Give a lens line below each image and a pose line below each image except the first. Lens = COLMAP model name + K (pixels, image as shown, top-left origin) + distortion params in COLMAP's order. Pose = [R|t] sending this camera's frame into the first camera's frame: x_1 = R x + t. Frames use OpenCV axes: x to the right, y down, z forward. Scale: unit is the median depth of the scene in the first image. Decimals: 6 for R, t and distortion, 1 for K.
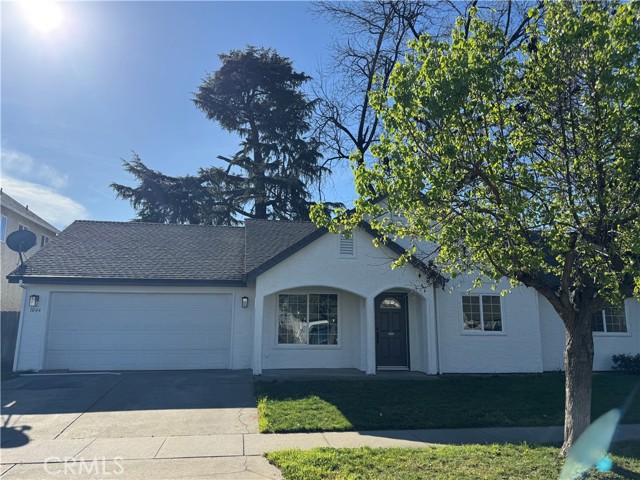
lens RADIAL K [[497.1, 0, 320.0], [0, 497.1, 240.0], [0, 0, 1]] dist [0.007311, 0.000953]
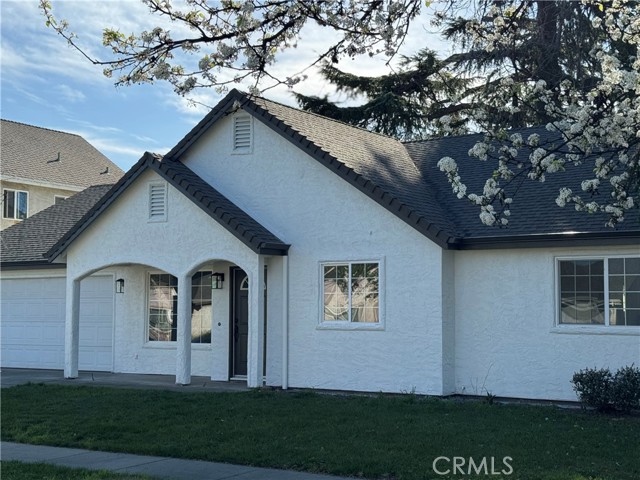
lens RADIAL K [[958.8, 0, 320.0], [0, 958.8, 240.0], [0, 0, 1]] dist [-0.016984, -0.033368]
pose [[0.762291, -0.051886, -0.645151, 1.076787], [0.108626, 0.992899, 0.048496, 0.019937], [0.638054, -0.107048, 0.762514, 0.093979]]
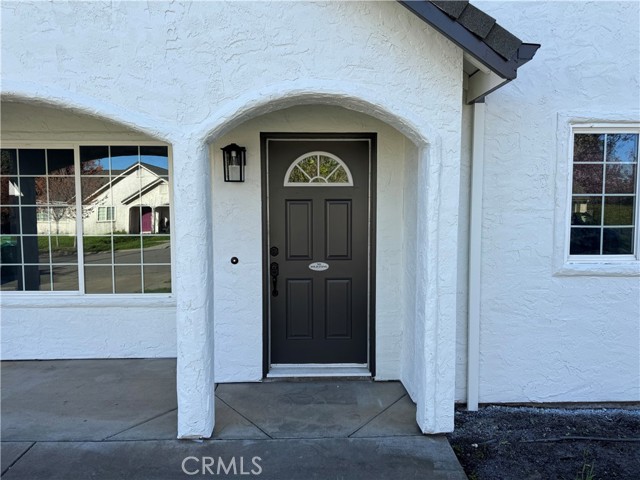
lens RADIAL K [[454.4, 0, 320.0], [0, 454.4, 240.0], [0, 0, 1]] dist [0.035346, 0.000081]
pose [[0.994939, 0.005337, -0.100342, 0.179292], [0.016681, 0.975962, 0.217303, 0.112303], [0.099090, -0.217877, 0.970933, 0.743259]]
